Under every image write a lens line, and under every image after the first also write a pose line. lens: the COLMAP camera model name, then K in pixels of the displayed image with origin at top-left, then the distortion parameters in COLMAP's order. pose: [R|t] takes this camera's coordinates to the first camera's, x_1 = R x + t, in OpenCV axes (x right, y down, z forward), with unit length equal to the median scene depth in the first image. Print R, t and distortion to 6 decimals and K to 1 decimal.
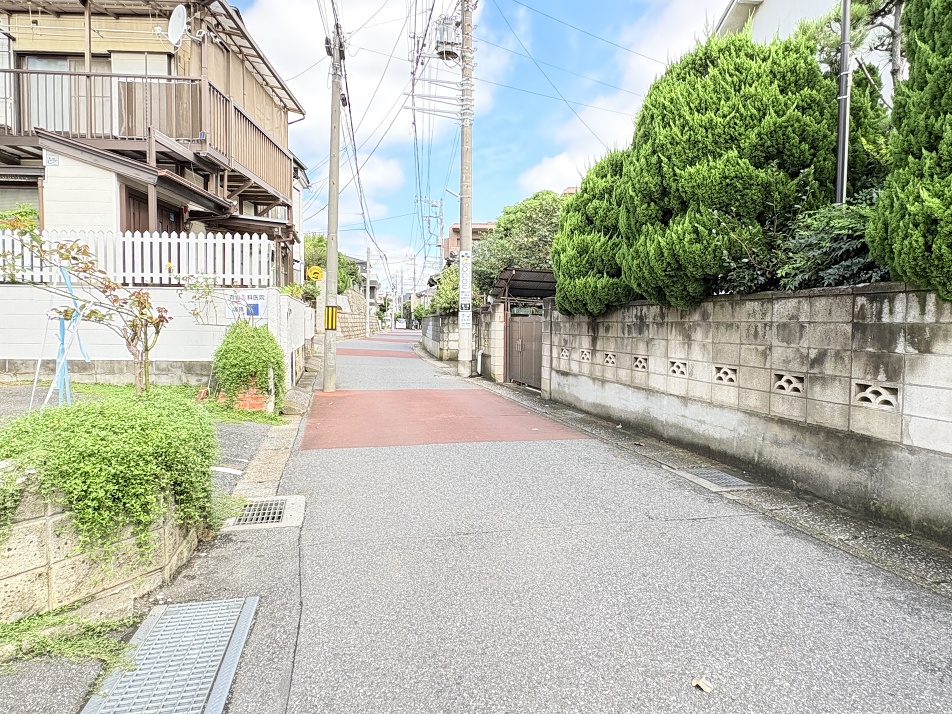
lens RADIAL K [[584.4, 0, 476.0], [0, 584.4, 357.0], [0, 0, 1]] dist [0.000076, -0.000097]
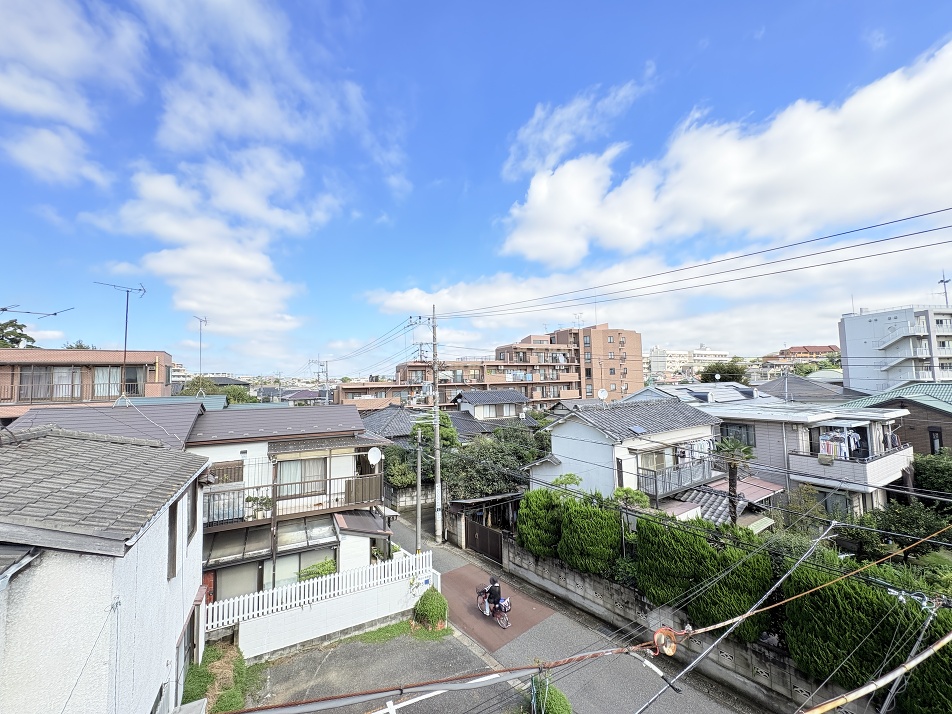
lens RADIAL K [[383.7, 0, 476.0], [0, 383.7, 357.0], [0, 0, 1]] dist [-0.001232, -0.000213]
pose [[0.903167, -0.007893, 0.429217, -1.044686], [0.063814, 0.991191, -0.116052, -0.987094], [-0.424520, 0.132204, 0.895715, -0.839764]]
